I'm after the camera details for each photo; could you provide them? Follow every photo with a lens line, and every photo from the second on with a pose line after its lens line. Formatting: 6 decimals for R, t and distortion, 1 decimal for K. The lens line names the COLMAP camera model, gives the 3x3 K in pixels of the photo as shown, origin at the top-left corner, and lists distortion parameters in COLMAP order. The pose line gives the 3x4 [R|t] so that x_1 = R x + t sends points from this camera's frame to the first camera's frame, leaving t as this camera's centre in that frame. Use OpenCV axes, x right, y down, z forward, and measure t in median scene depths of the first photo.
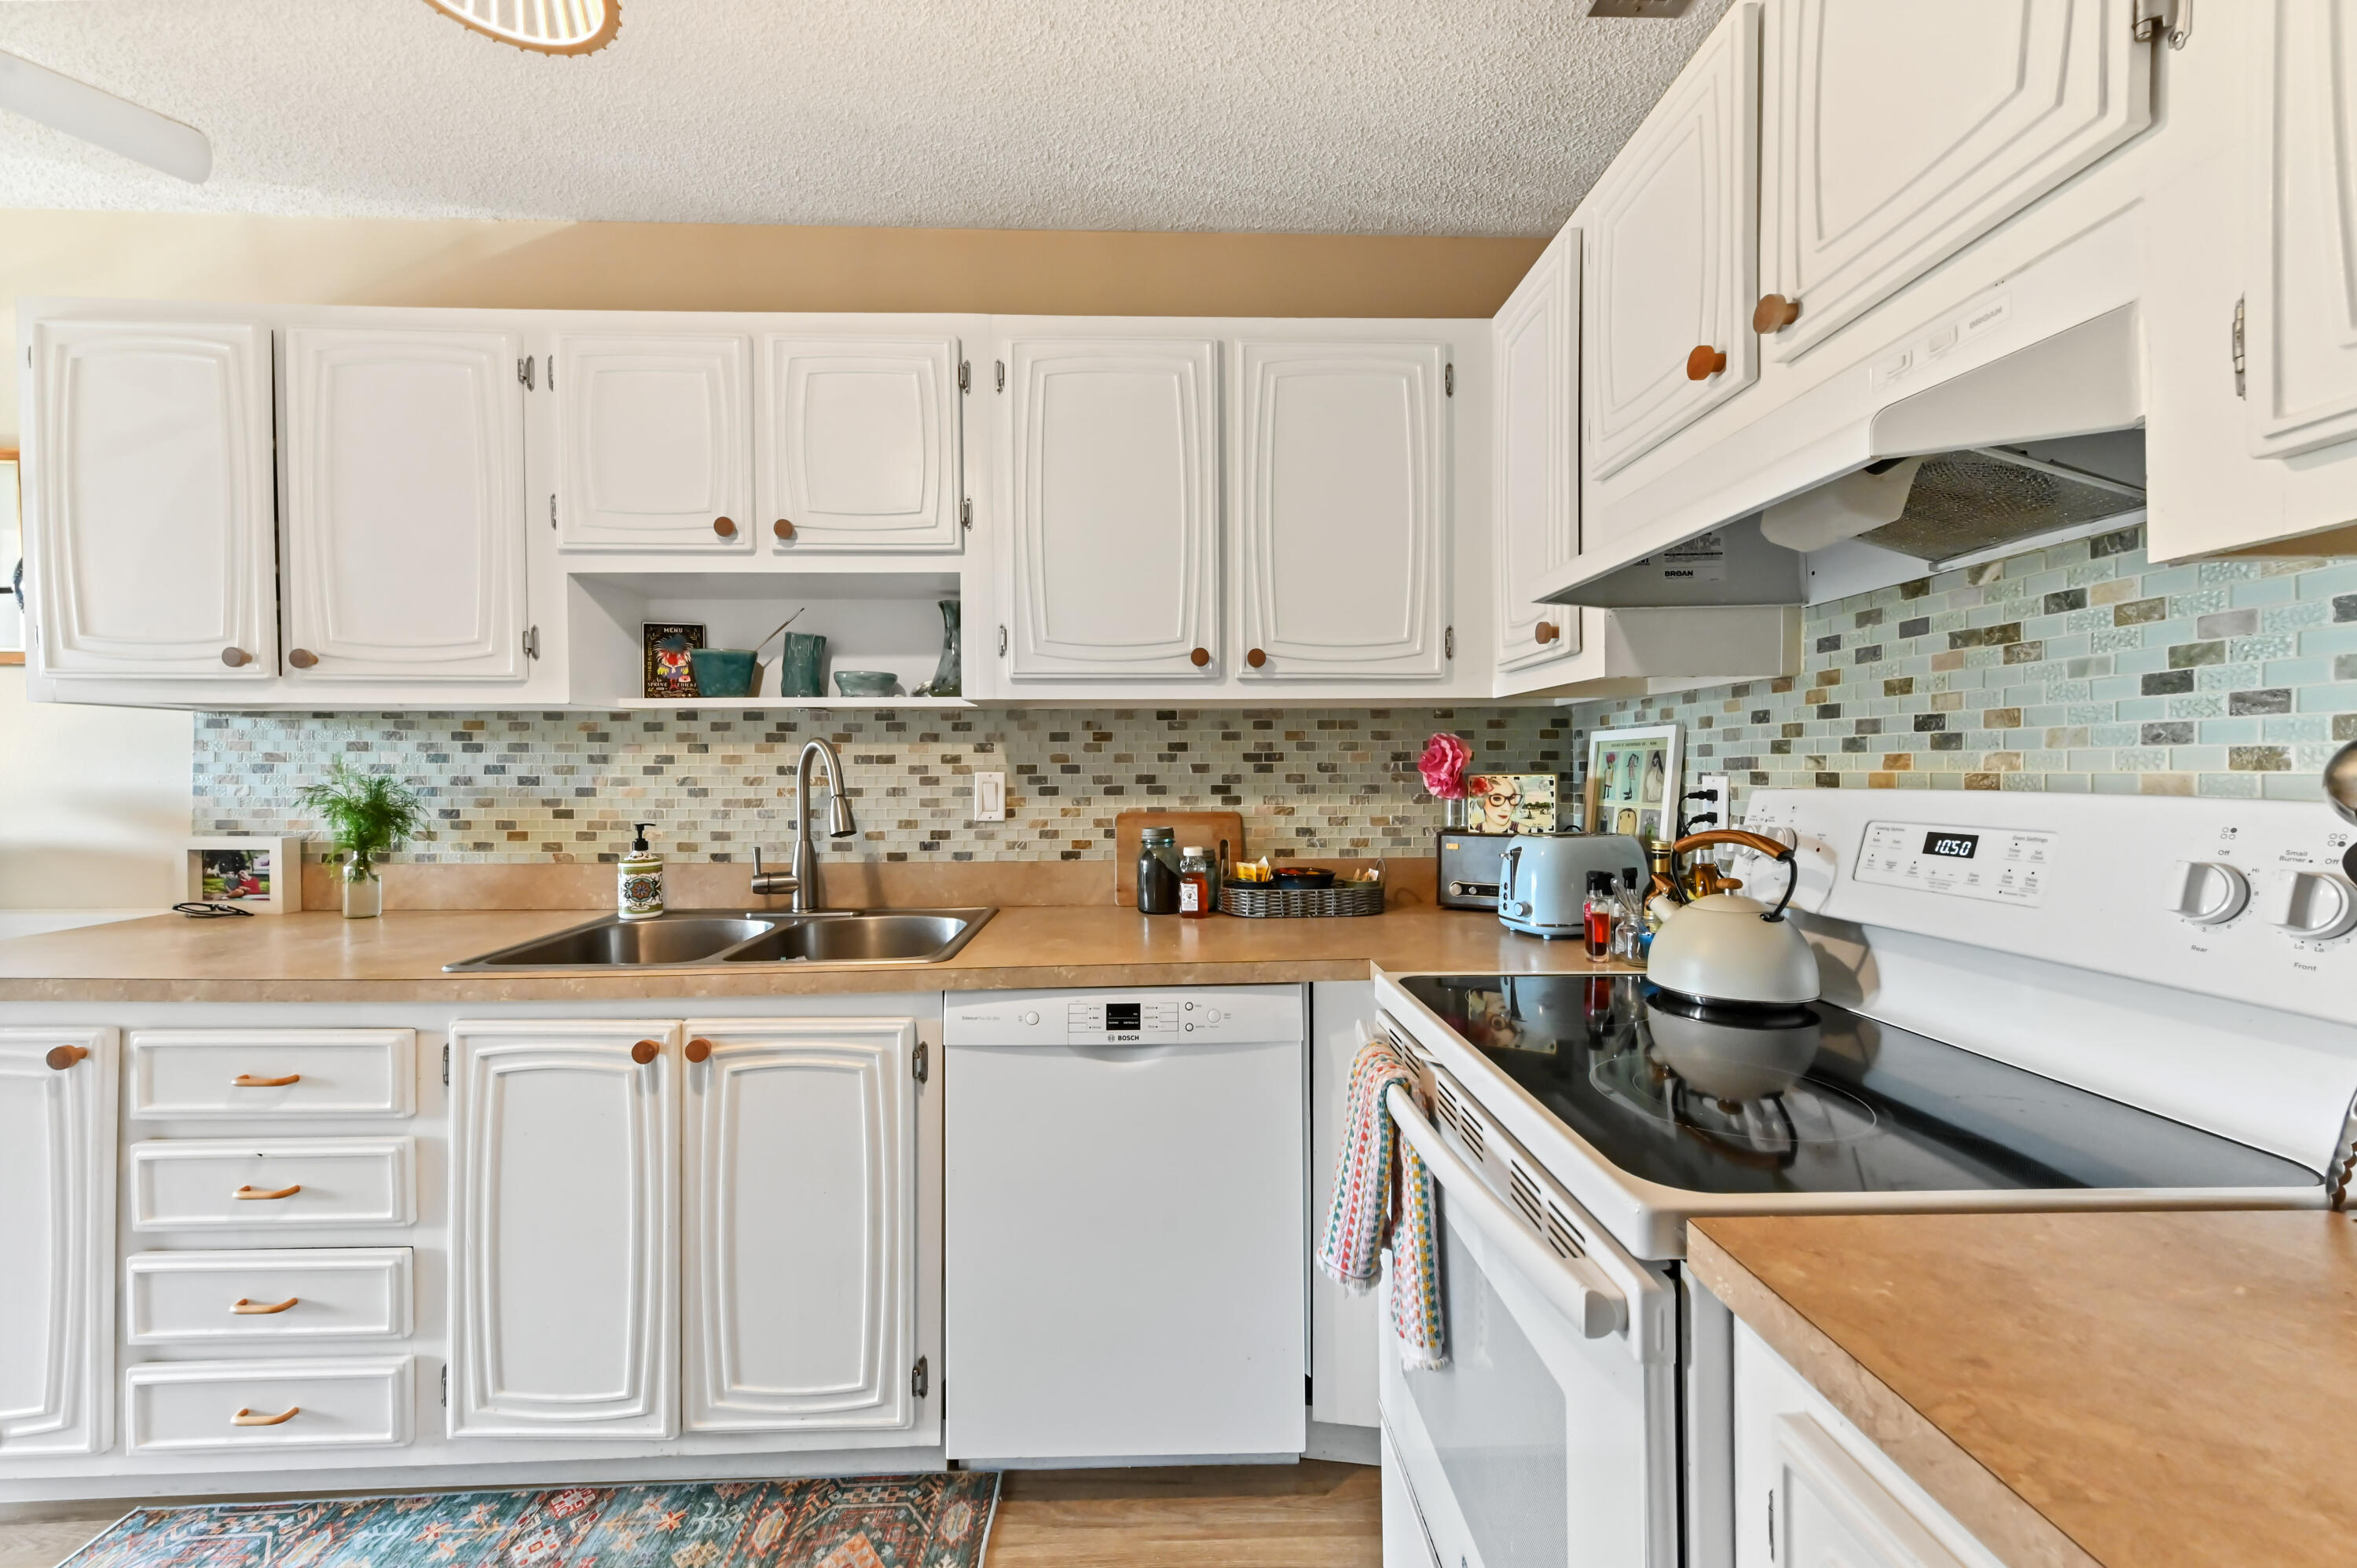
lens RADIAL K [[937.0, 0, 1187.9], [0, 937.0, 778.8], [0, 0, 1]] dist [0.012747, 0.000599]
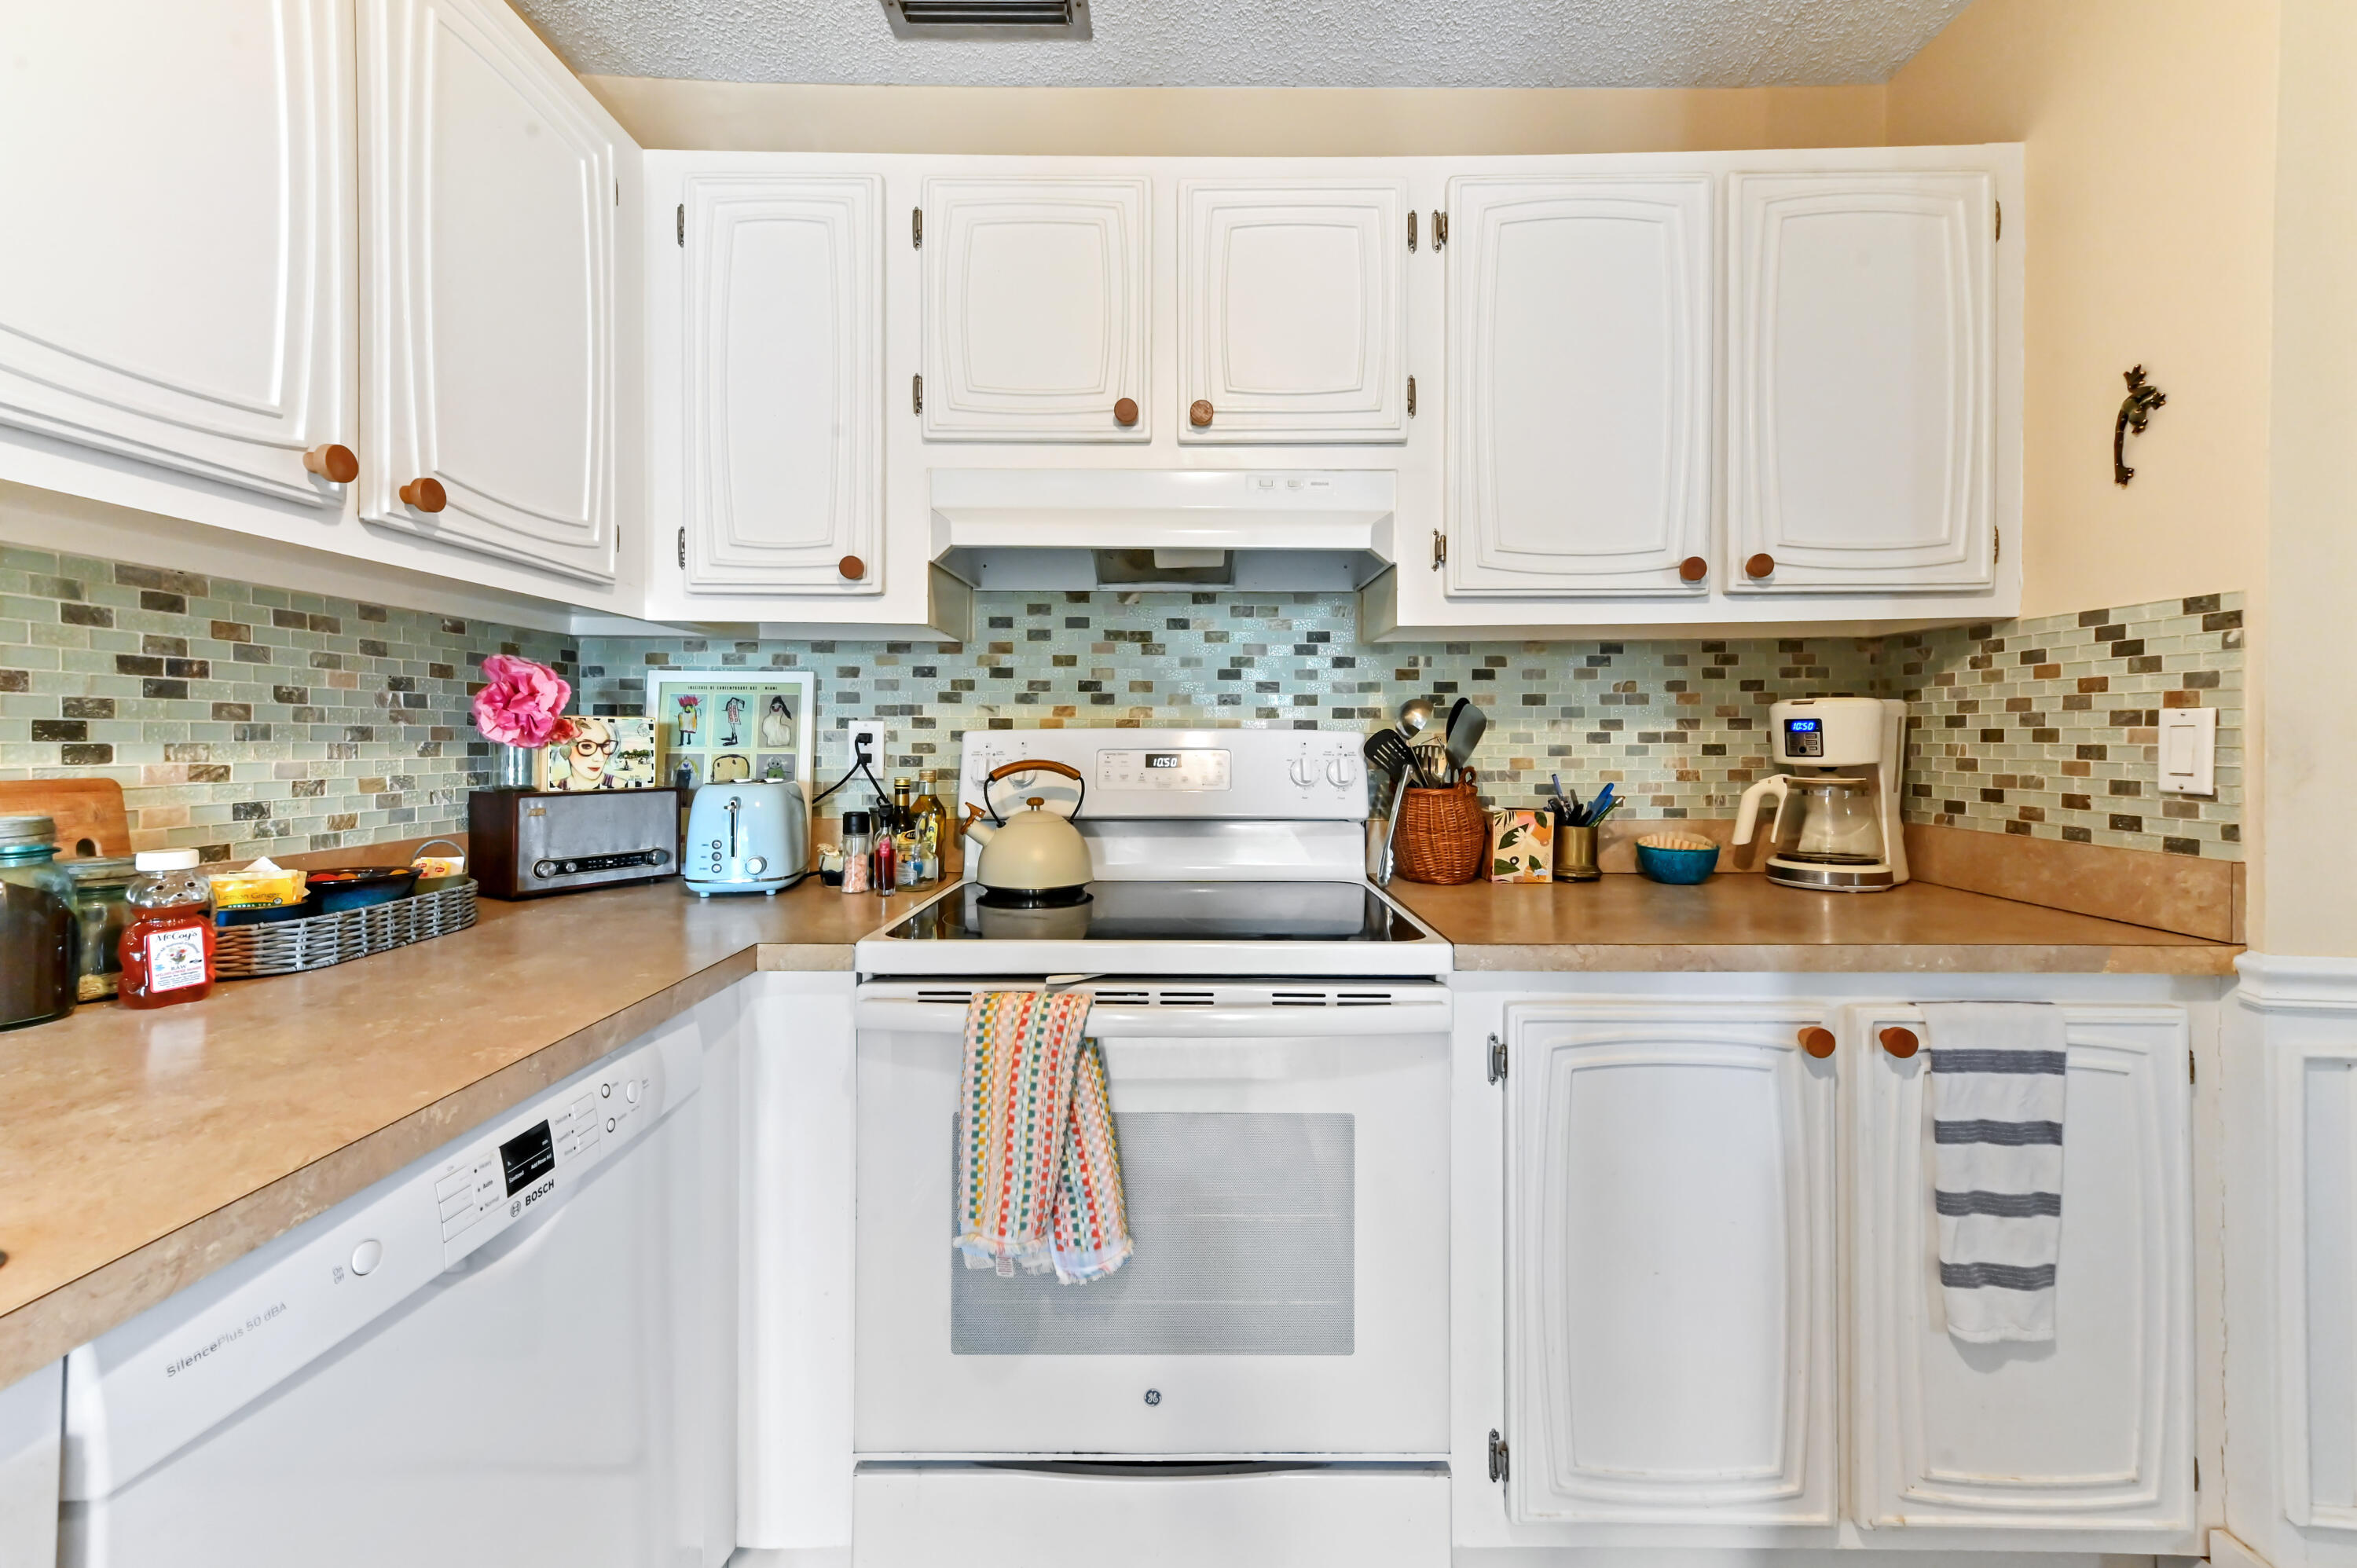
lens RADIAL K [[937.0, 0, 1178.4], [0, 937.0, 741.7], [0, 0, 1]] dist [0.012747, 0.000599]
pose [[0.037056, 0.004624, 0.999303, -0.493704], [0.004070, 0.999980, -0.004778, 0.026133], [-0.999305, 0.004244, 0.037036, 0.537353]]
